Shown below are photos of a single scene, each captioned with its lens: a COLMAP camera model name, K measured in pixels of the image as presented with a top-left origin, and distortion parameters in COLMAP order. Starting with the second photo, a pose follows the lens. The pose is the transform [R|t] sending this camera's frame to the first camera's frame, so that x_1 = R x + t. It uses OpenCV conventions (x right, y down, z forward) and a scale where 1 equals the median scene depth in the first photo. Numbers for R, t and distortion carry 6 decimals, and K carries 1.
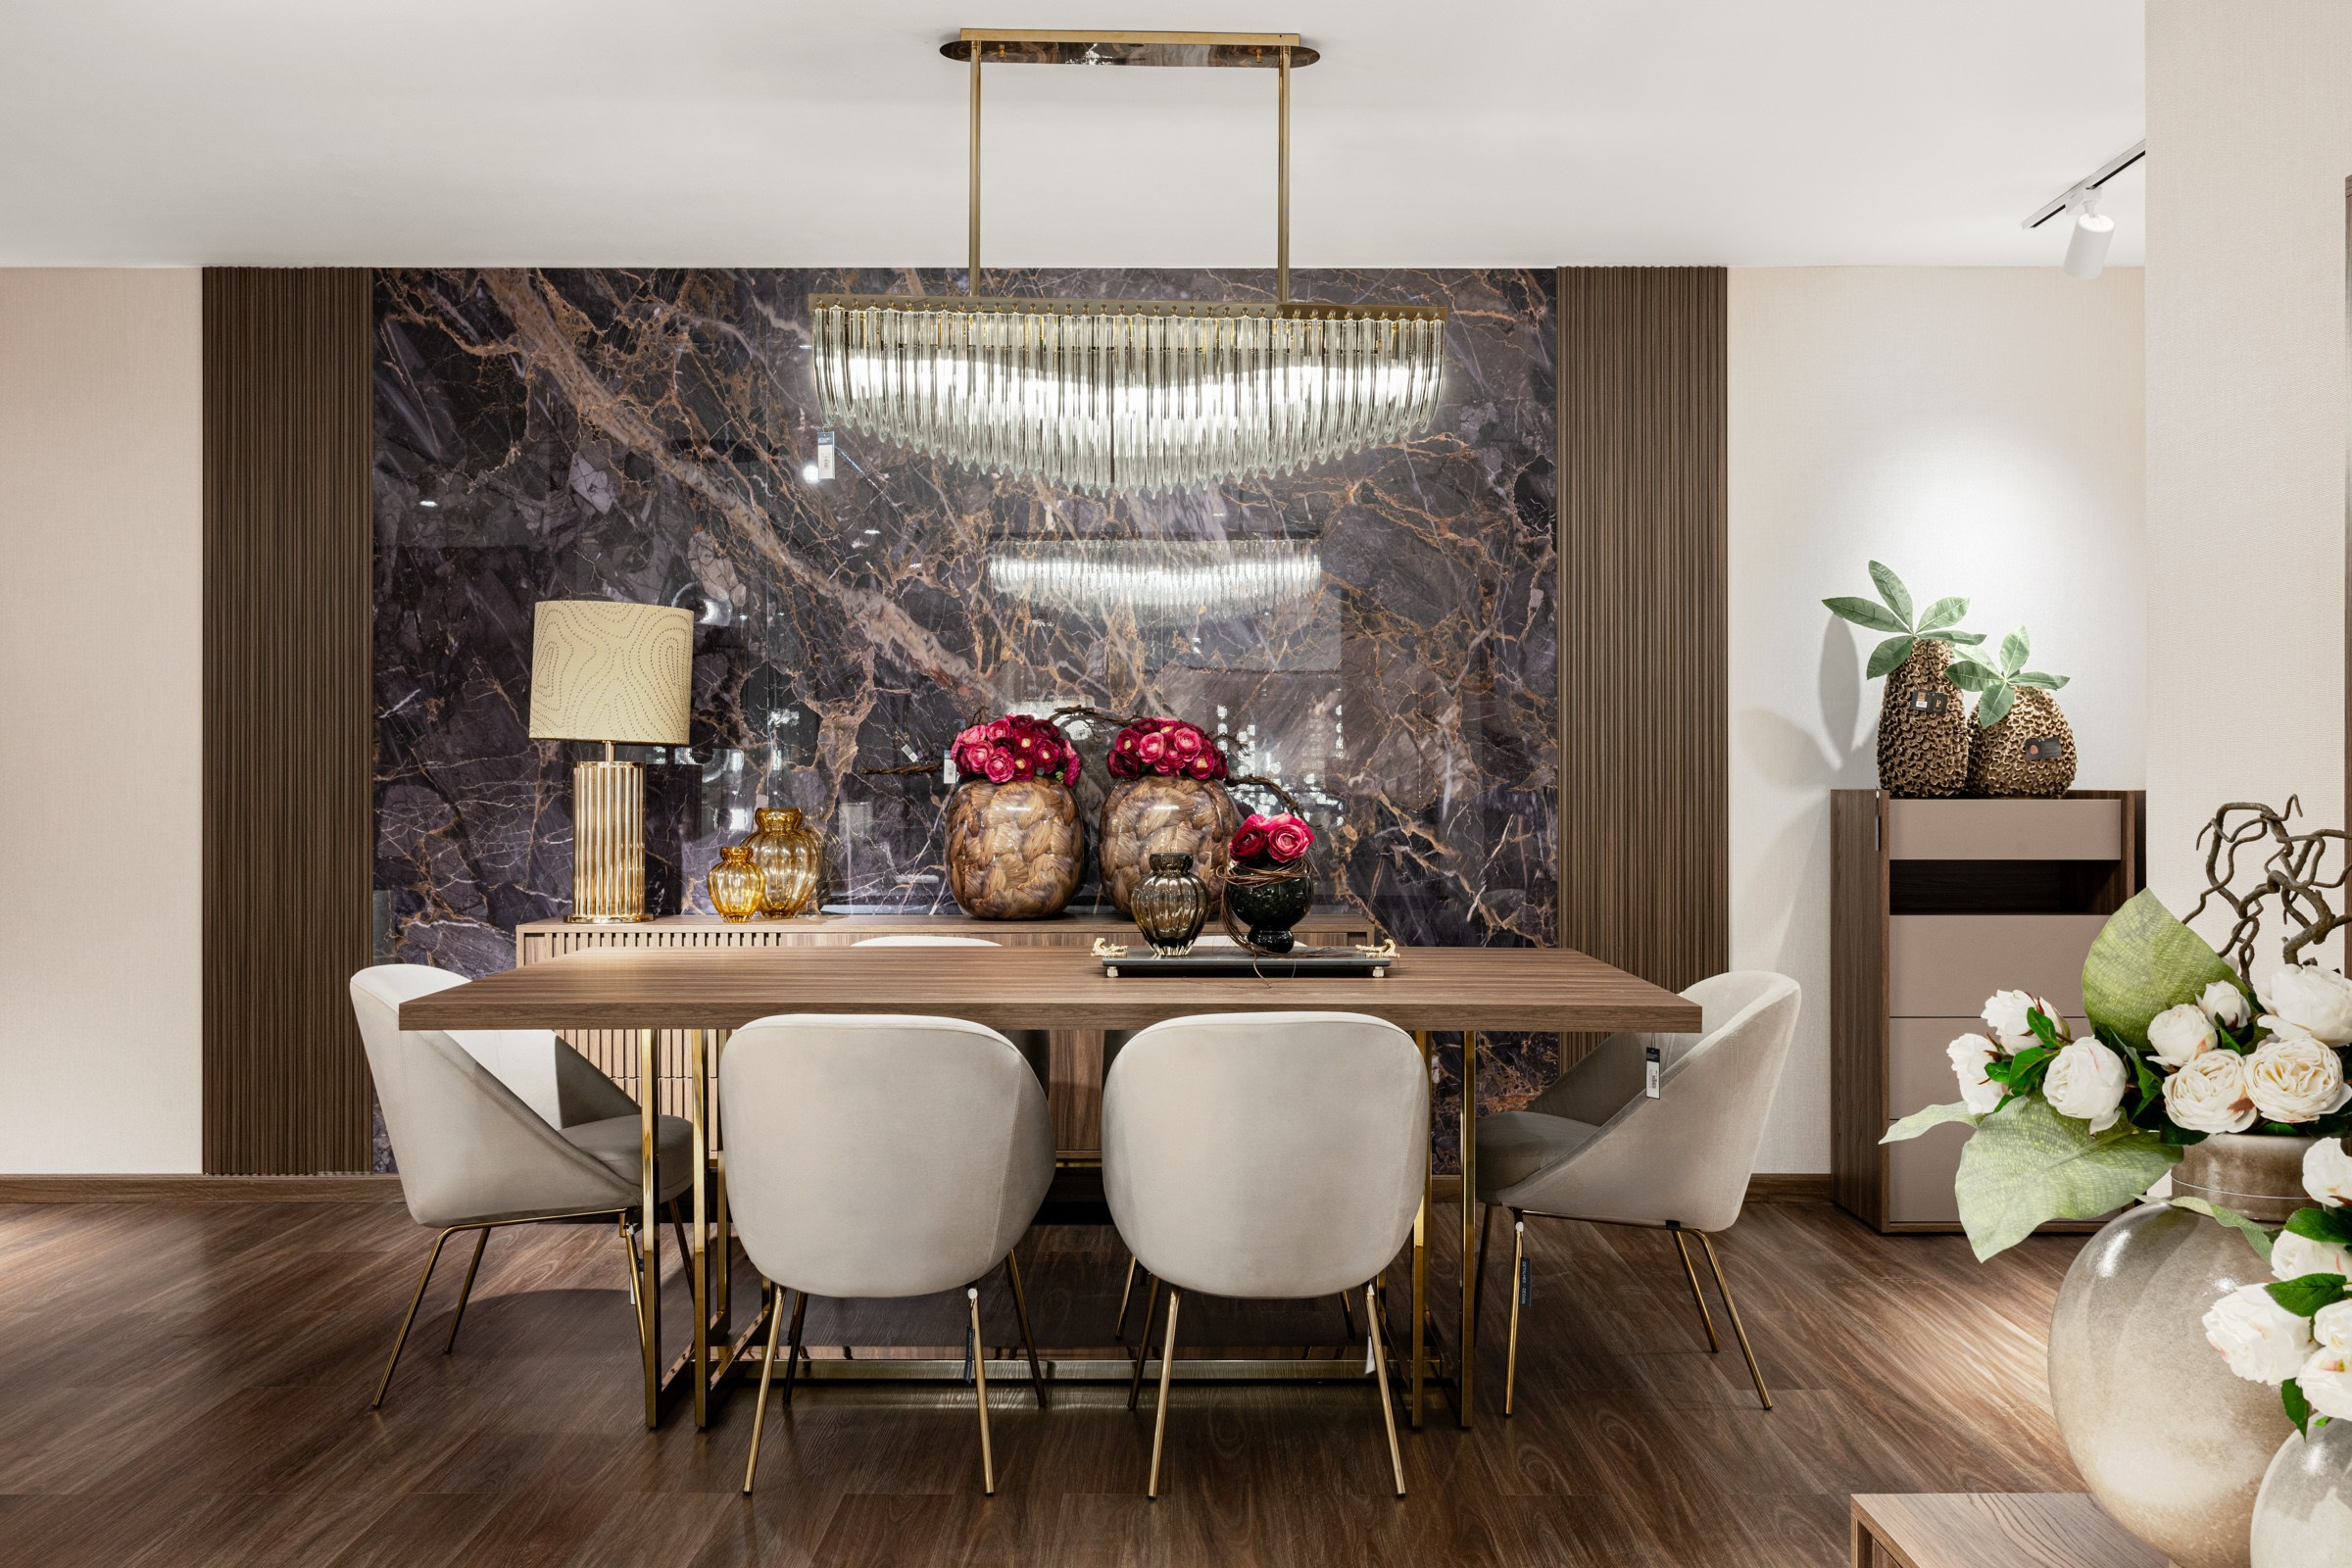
lens RADIAL K [[2240.6, 0, 884.5], [0, 2240.6, 764.9], [0, 0, 1]] dist [0.001657, -0.004443]
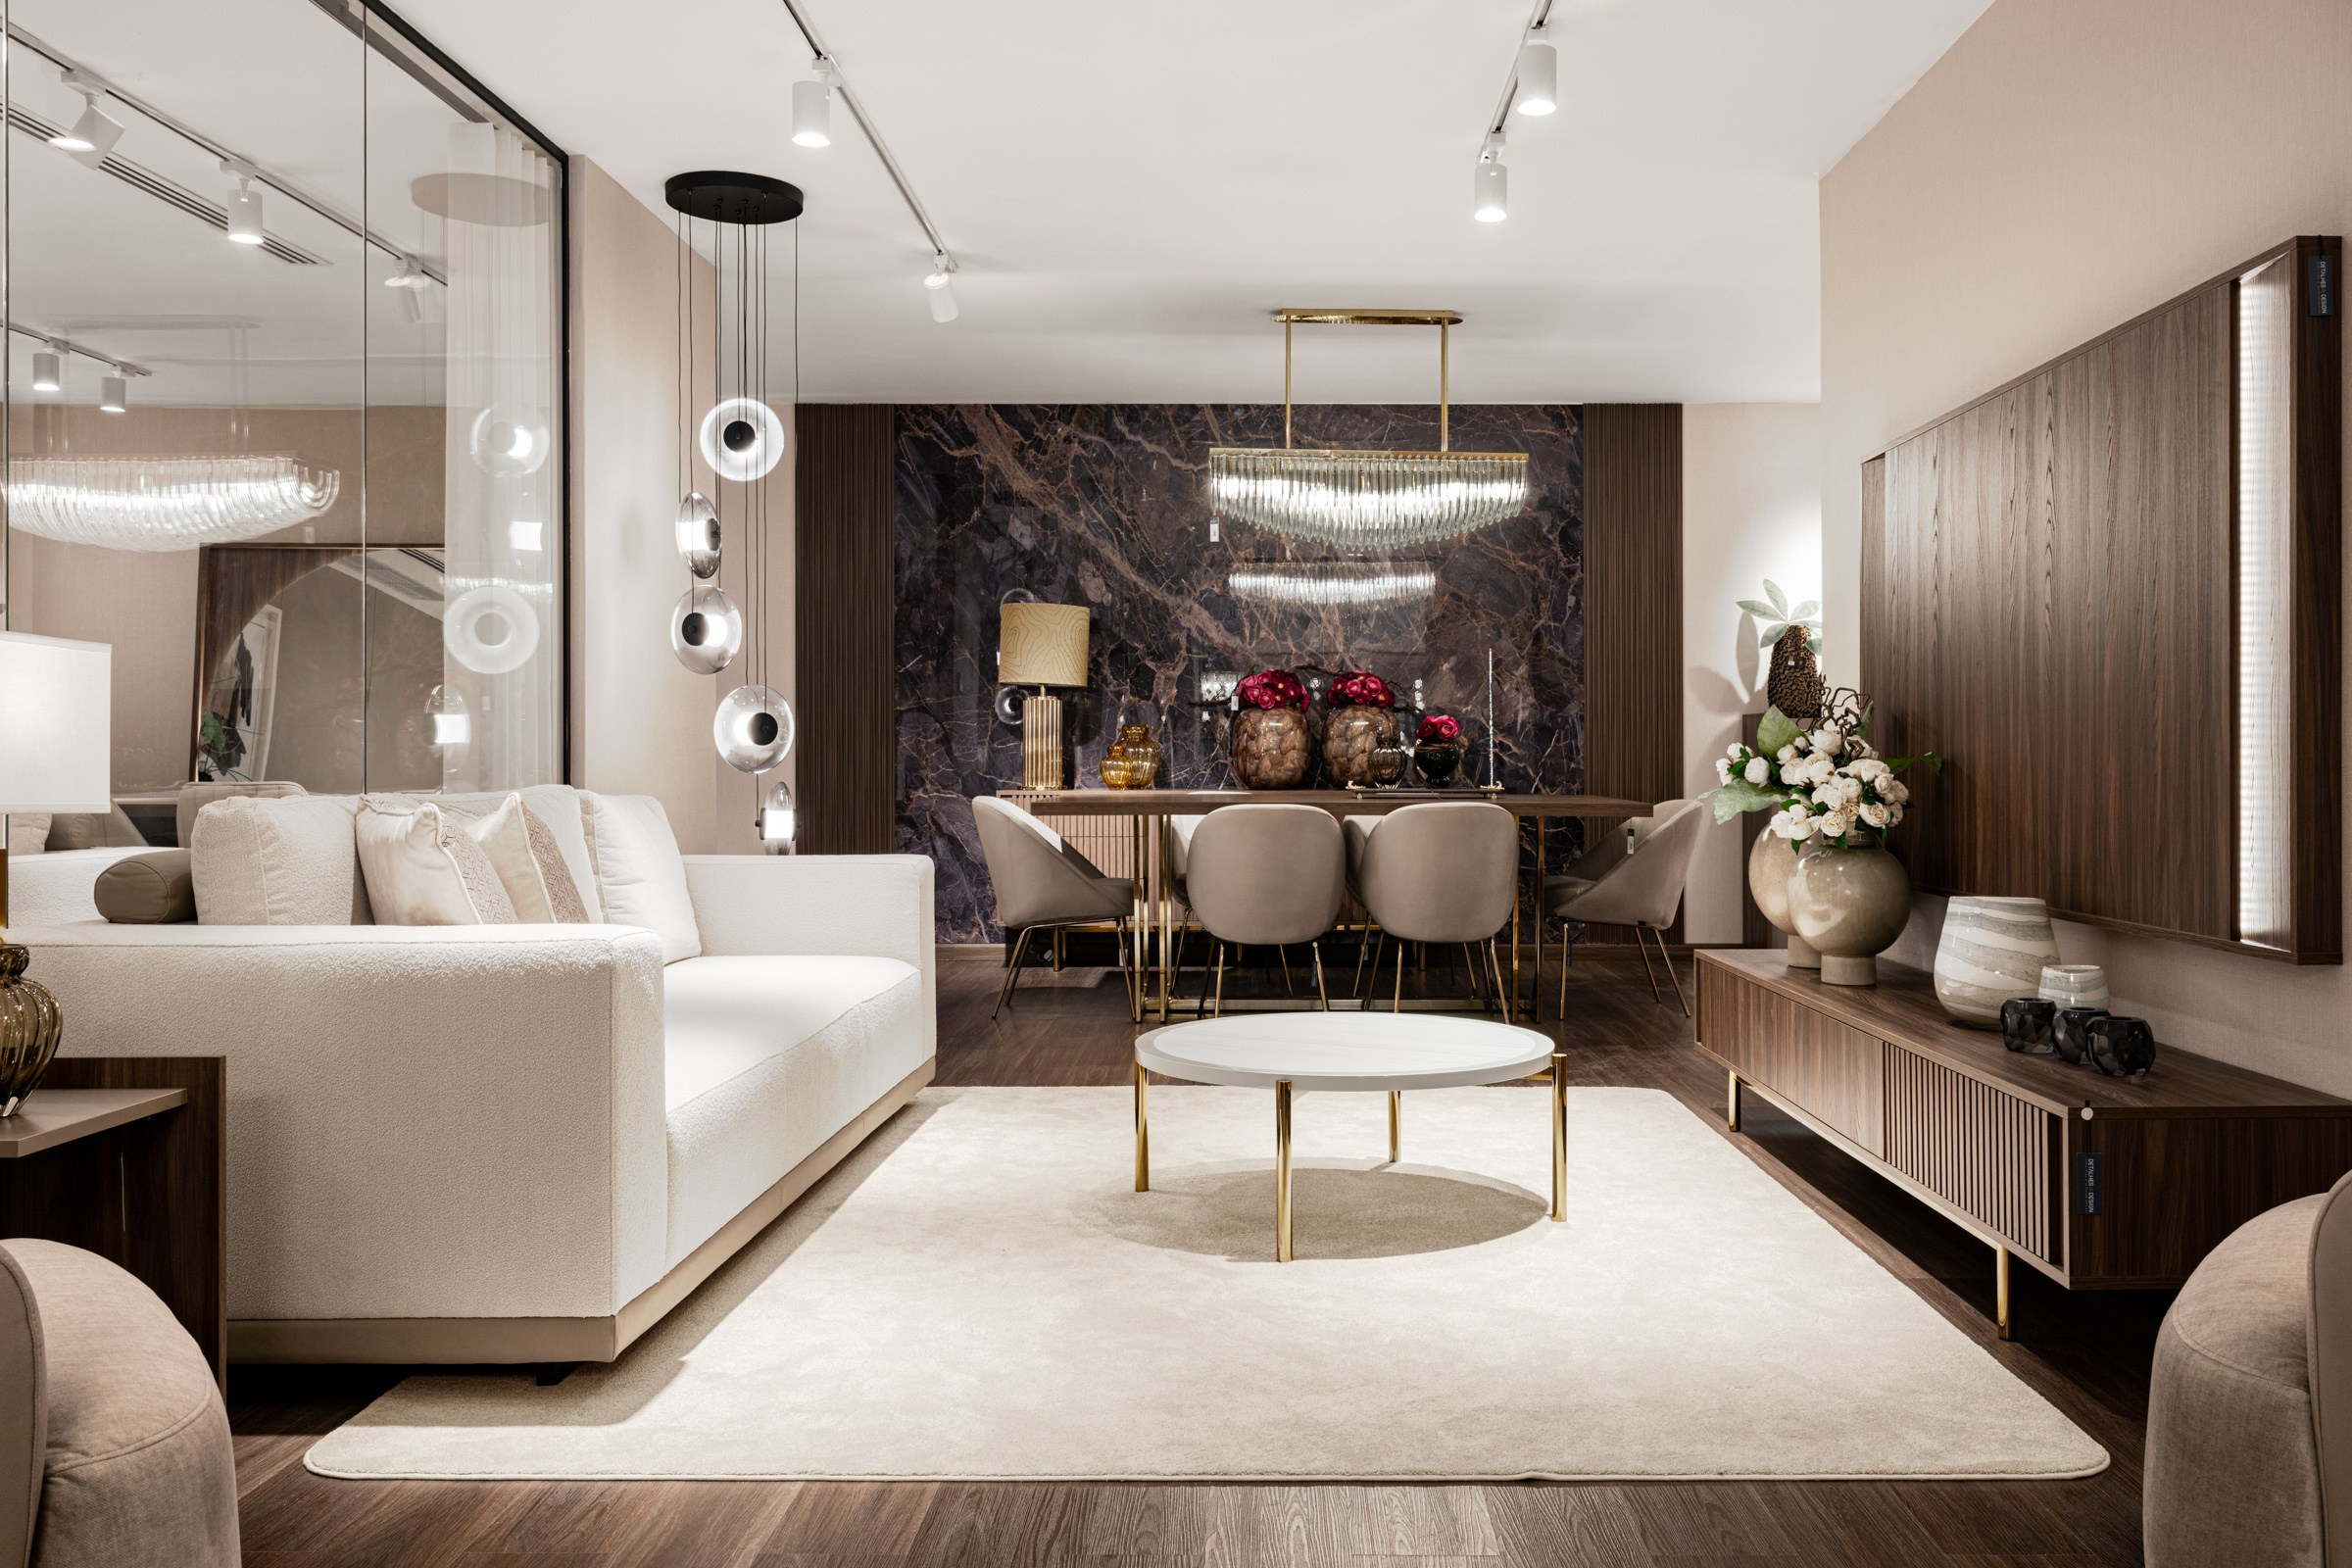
lens RADIAL K [[1975.5, 0, 1176.0], [0, 1975.5, 784.0], [0, 0, 1]] dist [-0.001419, -0.000538]
pose [[0.996090, -0.007523, 0.088024, -0.147130], [0.005535, 0.999725, 0.022804, 0.029776], [-0.088171, -0.022228, 0.995857, -0.489310]]
